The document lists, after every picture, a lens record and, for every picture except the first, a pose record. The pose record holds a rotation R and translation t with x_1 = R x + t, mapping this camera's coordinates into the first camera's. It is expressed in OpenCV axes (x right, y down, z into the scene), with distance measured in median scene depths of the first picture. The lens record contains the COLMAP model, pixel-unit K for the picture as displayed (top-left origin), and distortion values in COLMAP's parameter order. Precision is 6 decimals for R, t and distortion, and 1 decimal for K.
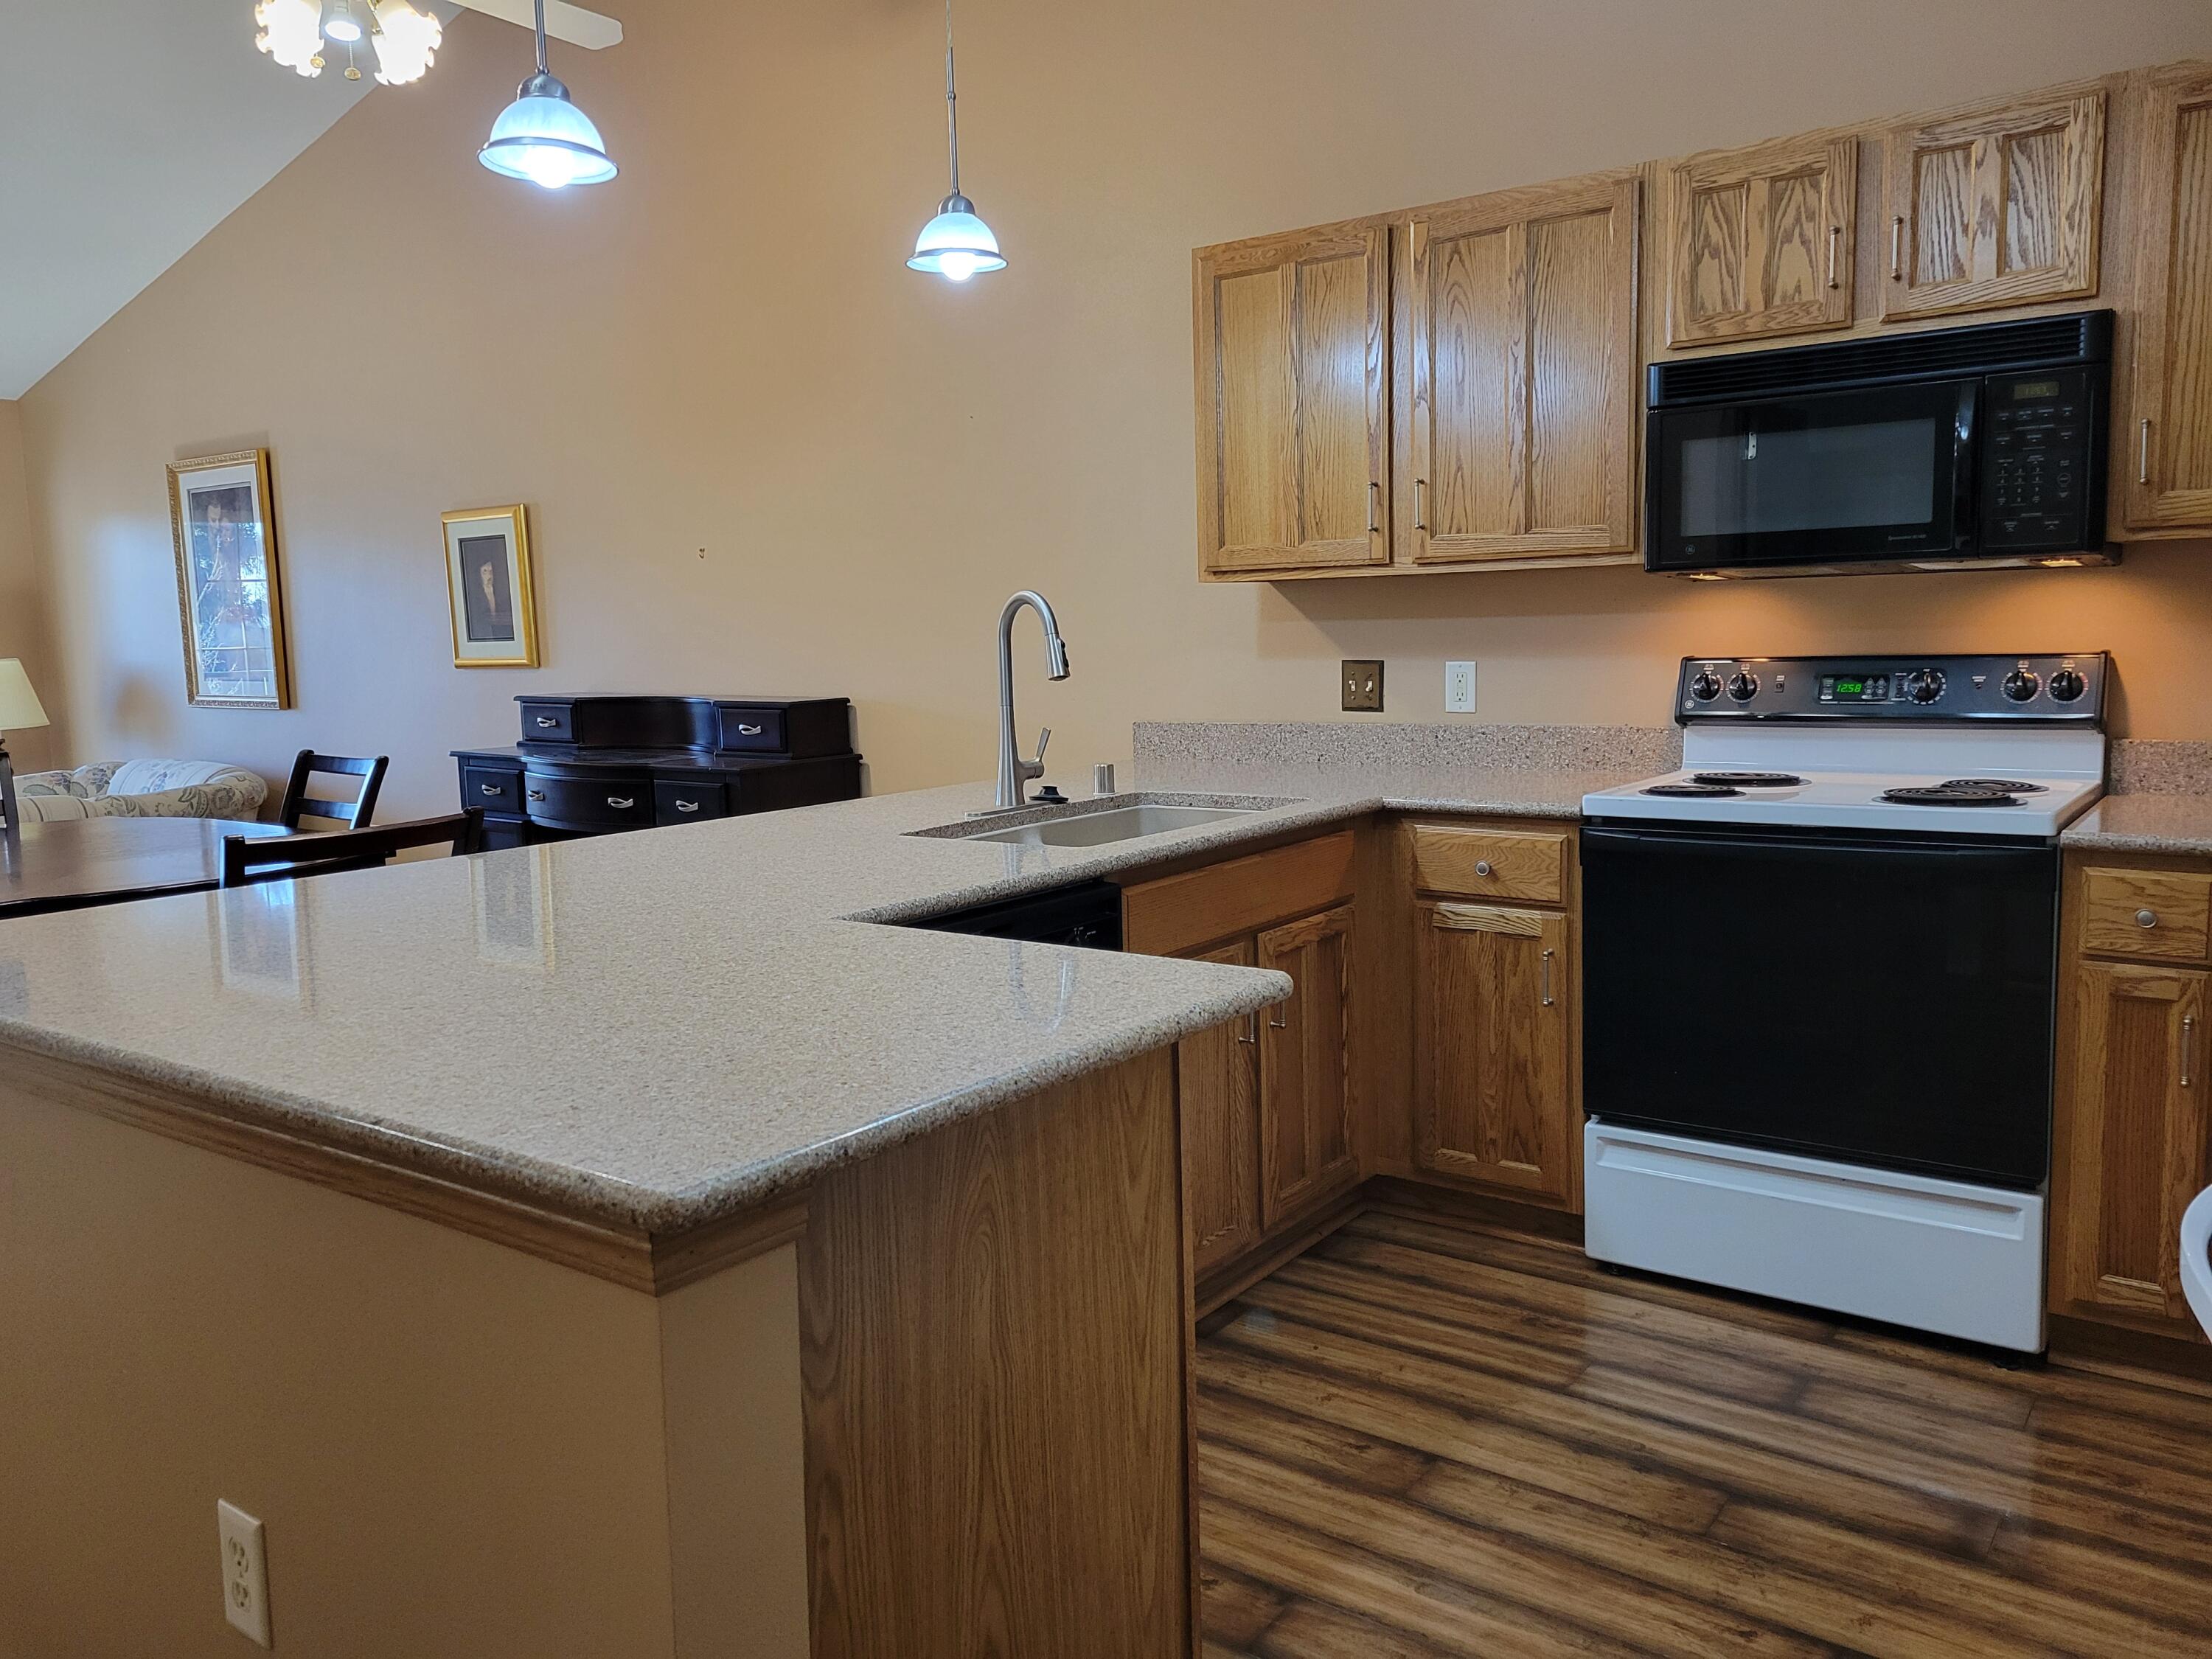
lens RADIAL K [[1642.4, 0, 1114.4], [0, 1642.4, 811.3], [0, 0, 1]] dist [0.074903, -0.056146]
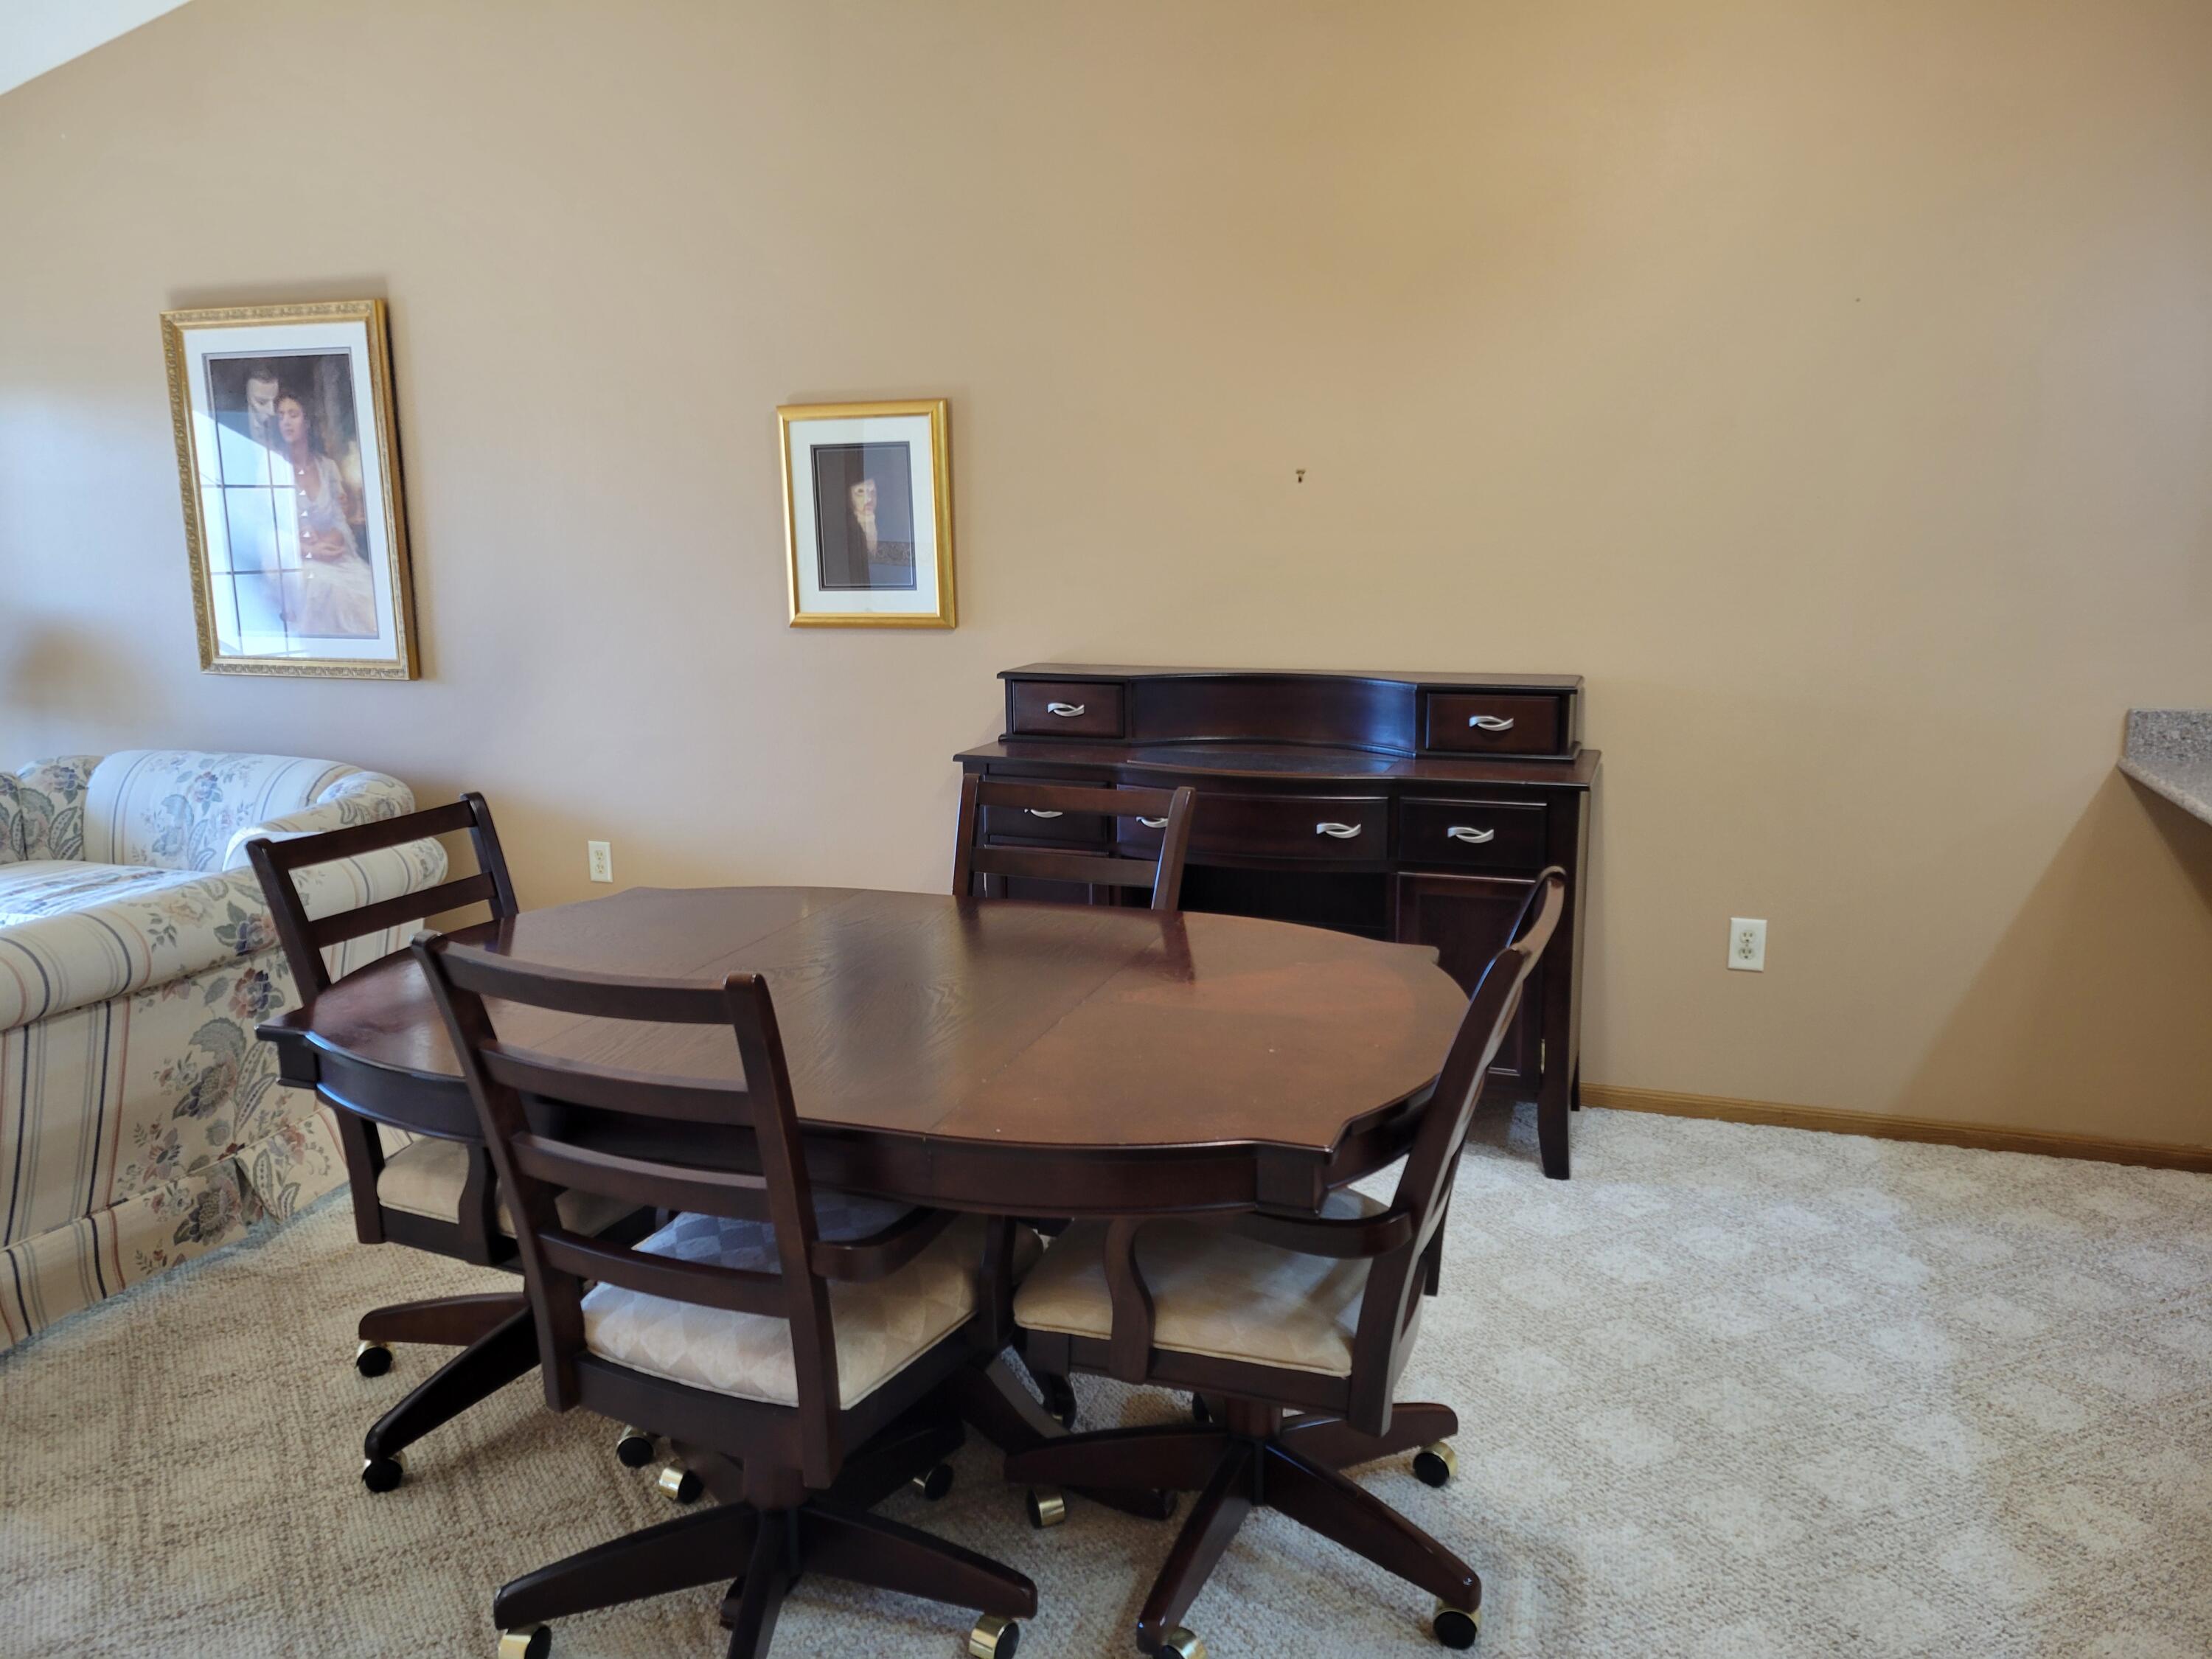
lens RADIAL K [[1642.4, 0, 1114.4], [0, 1642.4, 811.3], [0, 0, 1]] dist [0.074903, -0.056146]
pose [[0.961828, -0.017917, 0.273068, -0.416960], [0.010086, 0.999497, 0.030053, -0.024882], [-0.273470, -0.026152, 0.961525, 0.252731]]
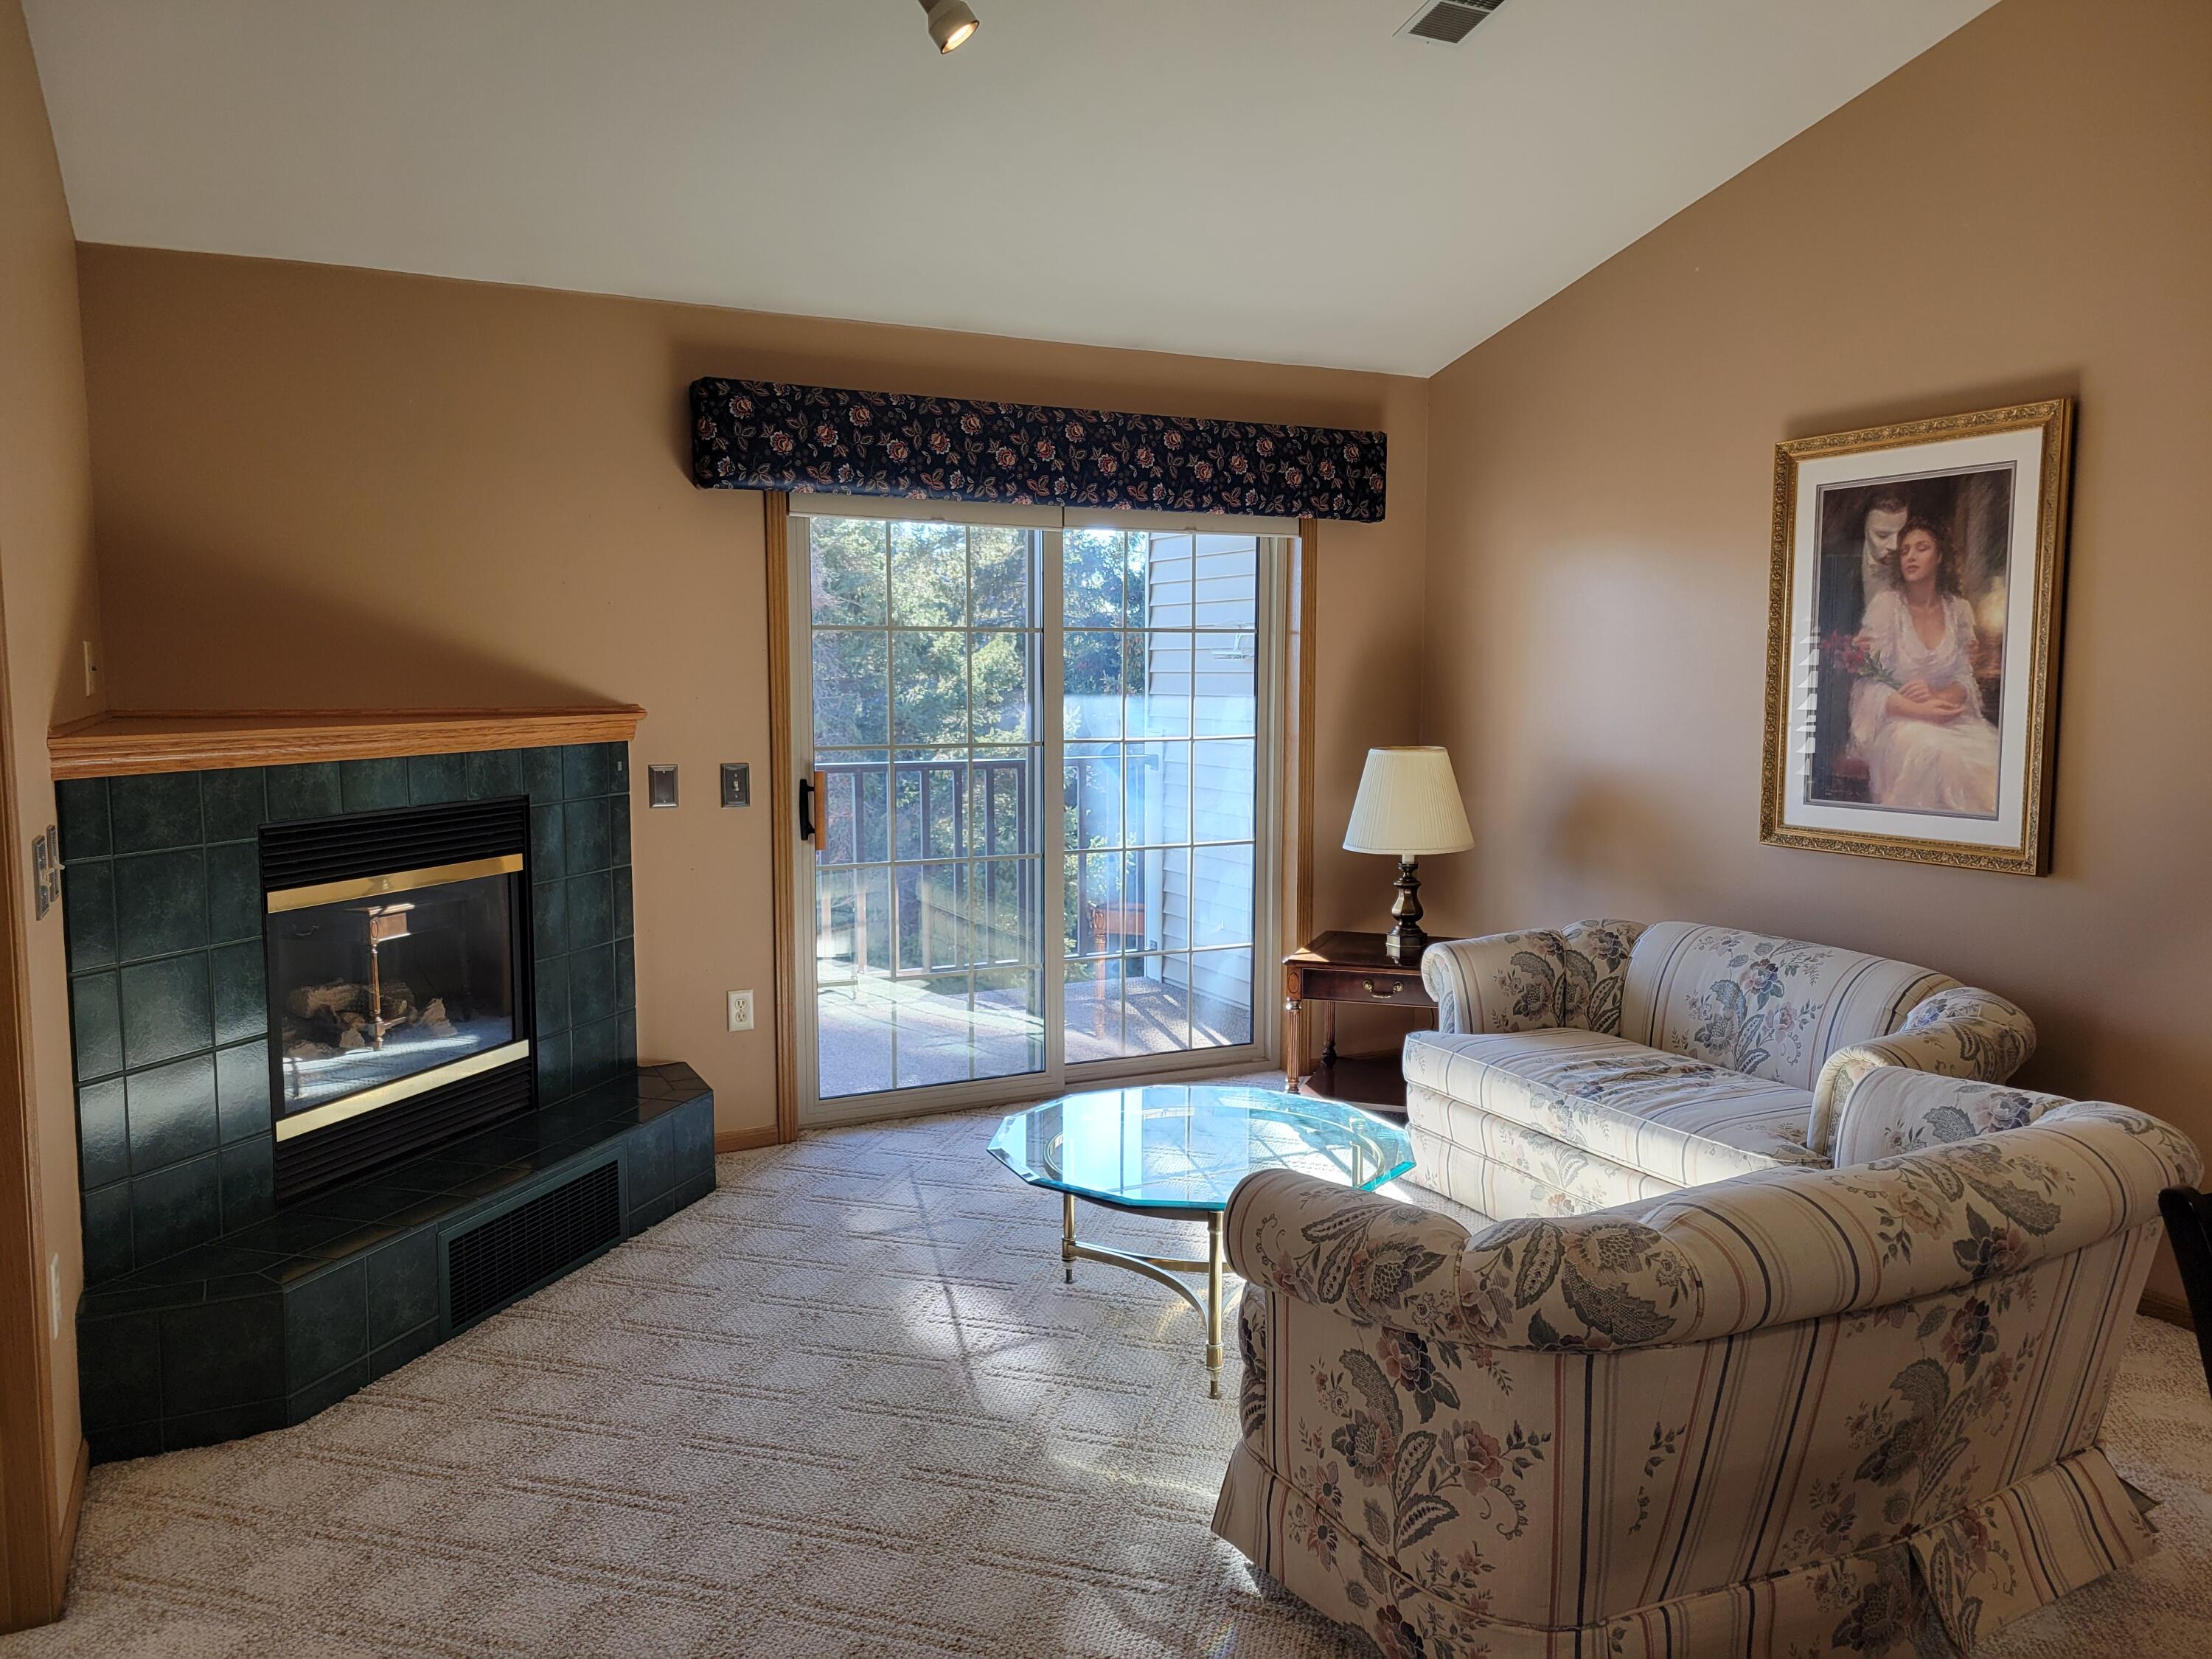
lens RADIAL K [[1642.4, 0, 1114.4], [0, 1642.4, 811.3], [0, 0, 1]] dist [0.074903, -0.056146]
pose [[0.885806, 0.080594, -0.457003, -0.534058], [-0.099891, 0.994832, -0.018177, -0.043832], [0.453176, 0.061752, 0.889279, 0.388801]]
